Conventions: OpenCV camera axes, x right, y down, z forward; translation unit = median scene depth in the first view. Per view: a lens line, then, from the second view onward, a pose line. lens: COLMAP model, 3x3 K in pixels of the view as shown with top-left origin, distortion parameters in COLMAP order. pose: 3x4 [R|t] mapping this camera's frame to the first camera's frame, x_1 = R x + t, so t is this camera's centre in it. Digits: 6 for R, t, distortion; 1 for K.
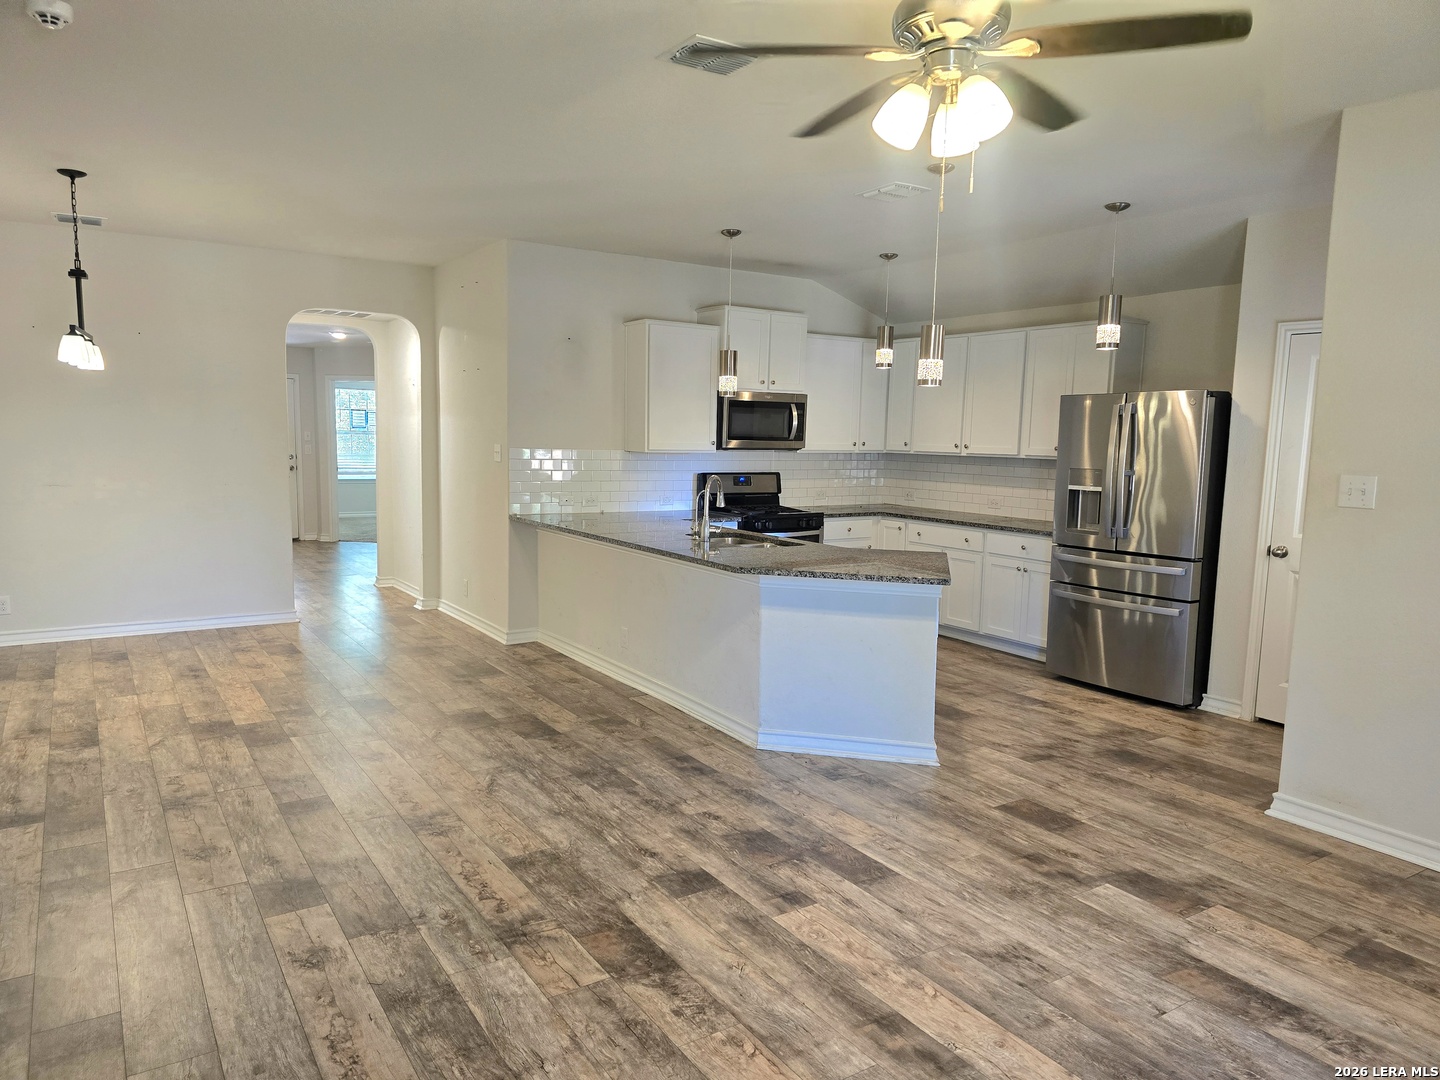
lens RADIAL K [[956.6, 0, 707.8], [0, 956.6, 547.8], [0, 0, 1]] dist [0.087267, -0.101149]
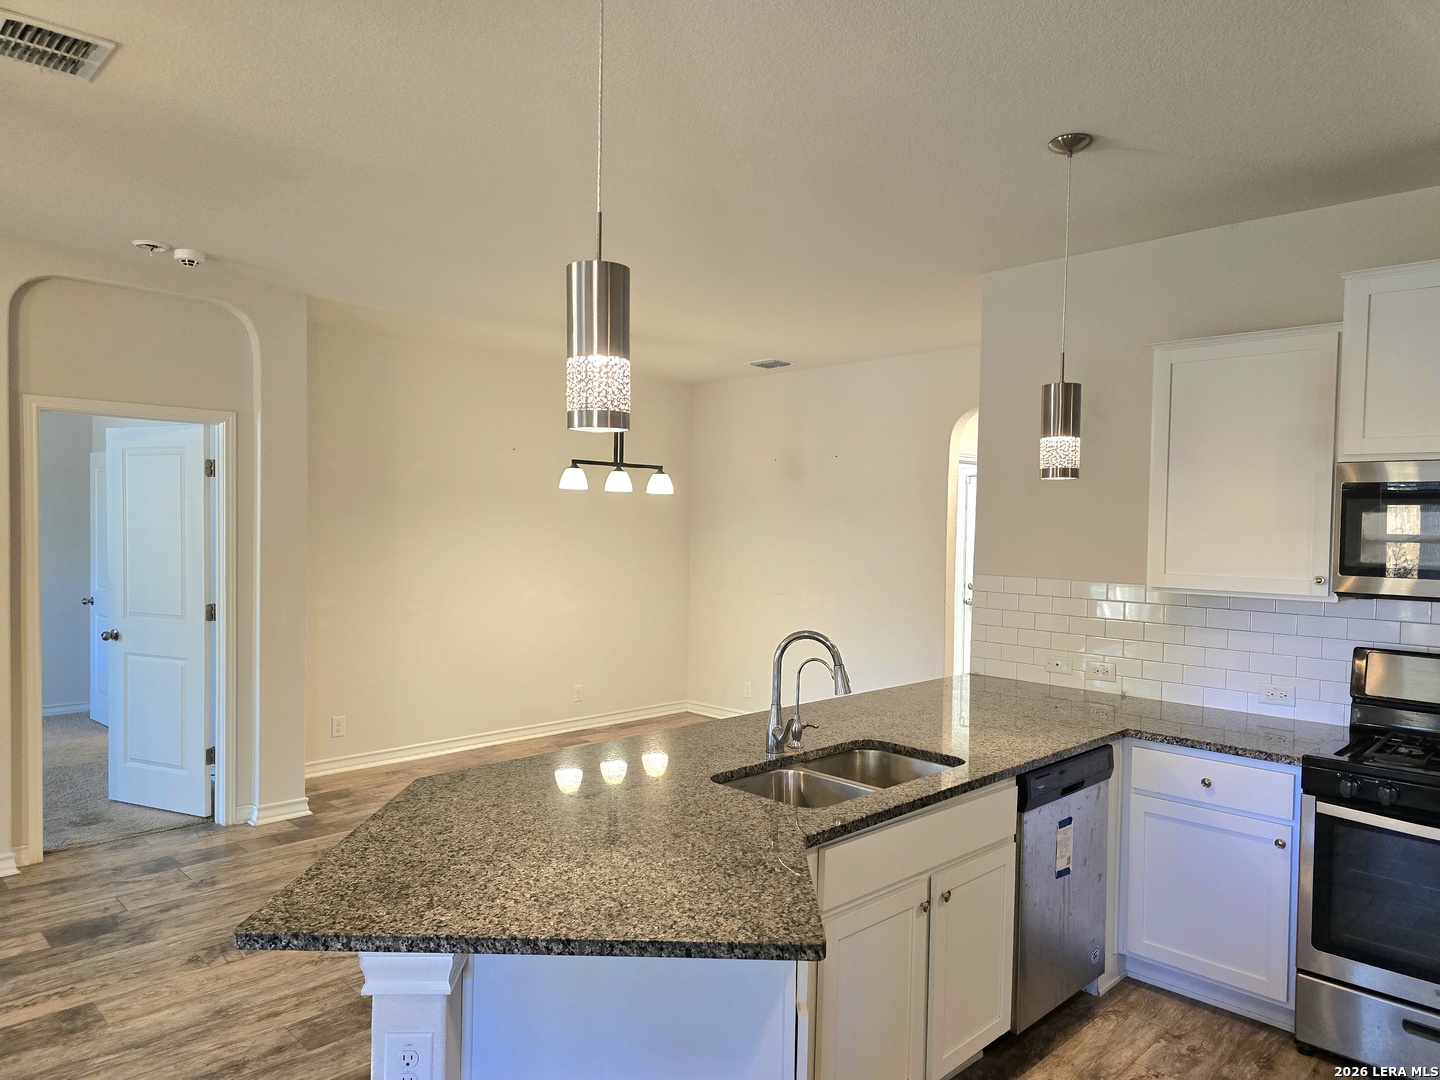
lens RADIAL K [[985.7, 0, 750.7], [0, 985.7, 557.5], [0, 0, 1]] dist [-0.001346, -0.002322]
pose [[0.220130, 0.019230, -0.975281, 0.551822], [-0.133506, 0.990991, -0.010594, -0.112265], [0.966291, 0.132538, 0.220715, 0.897686]]
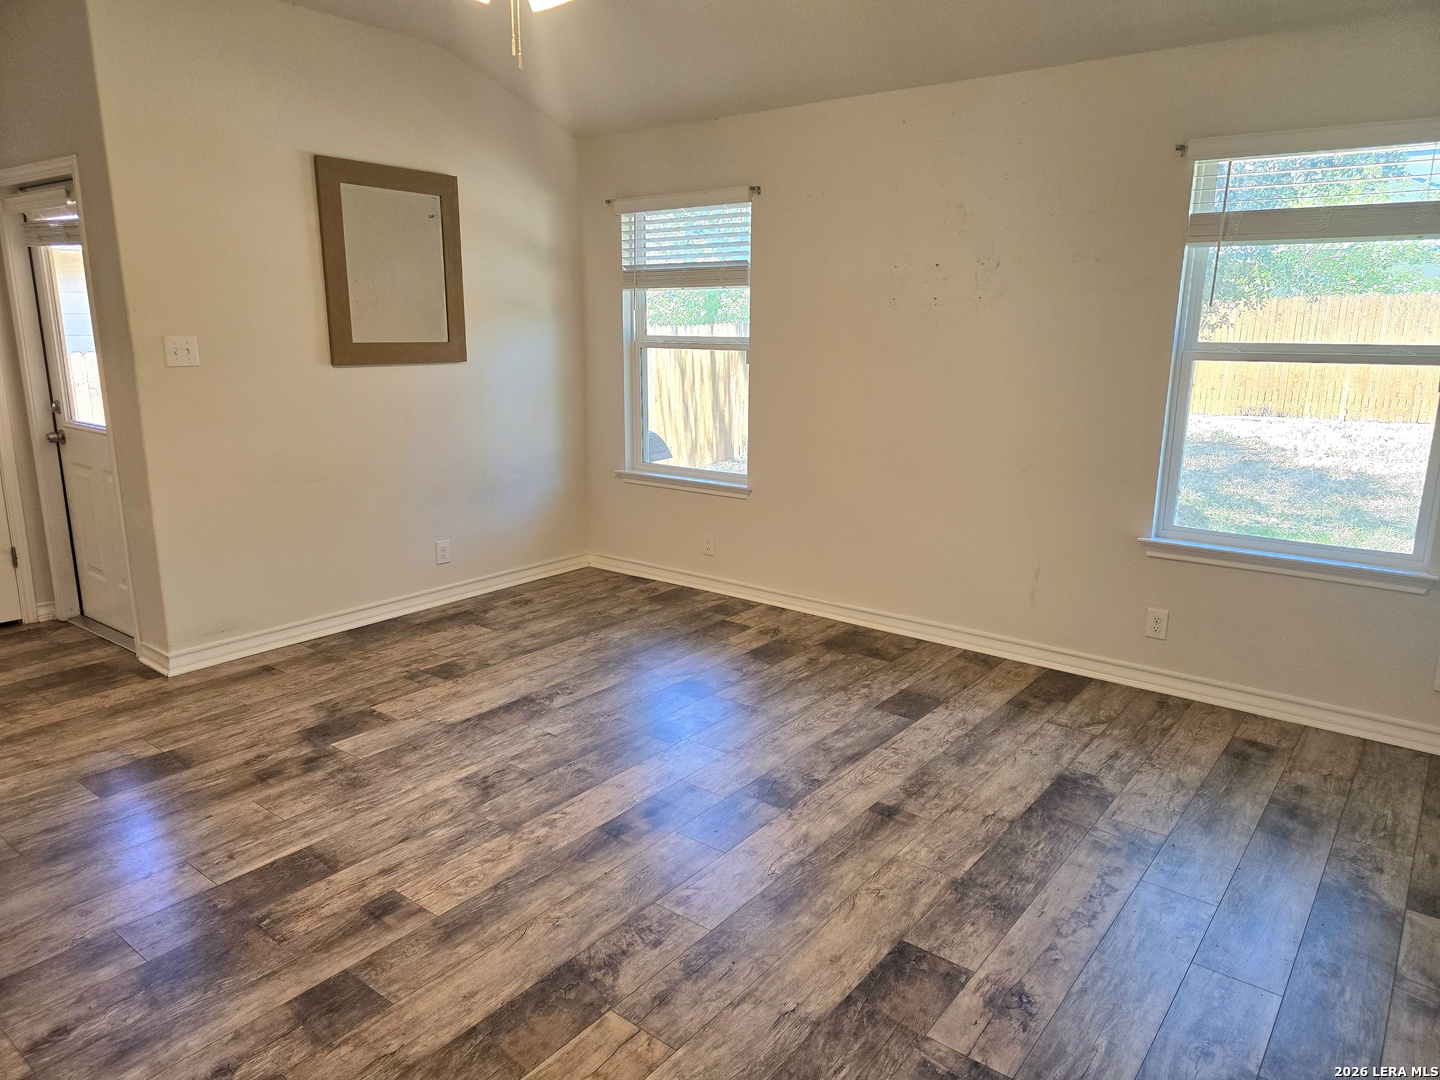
lens RADIAL K [[956.6, 0, 707.8], [0, 956.6, 547.8], [0, 0, 1]] dist [0.087267, -0.101149]
pose [[-0.316245, -0.239911, 0.917841, -0.403479], [0.102591, 0.953173, 0.284494, -0.070130], [-0.943114, 0.184132, -0.276823, 0.571165]]
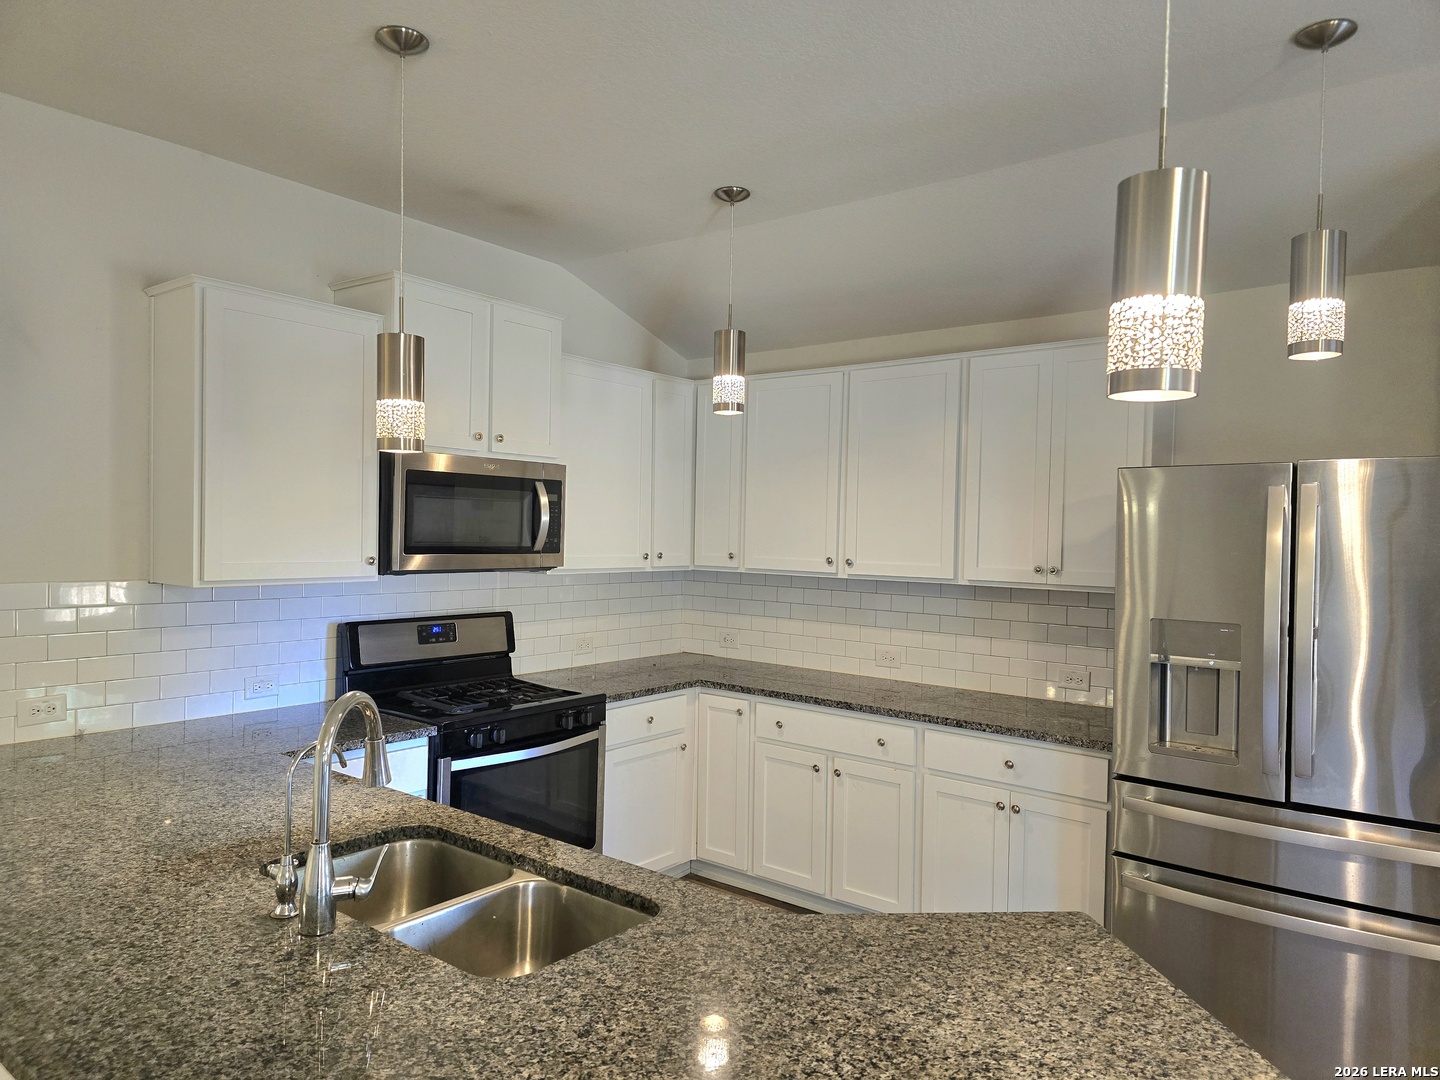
lens RADIAL K [[956.6, 0, 707.8], [0, 956.6, 547.8], [0, 0, 1]] dist [0.087267, -0.101149]
pose [[0.949877, -0.005102, 0.312581, 0.020255], [0.035384, 0.995196, -0.091282, -0.094782], [-0.310614, 0.097767, 0.945495, 0.716616]]
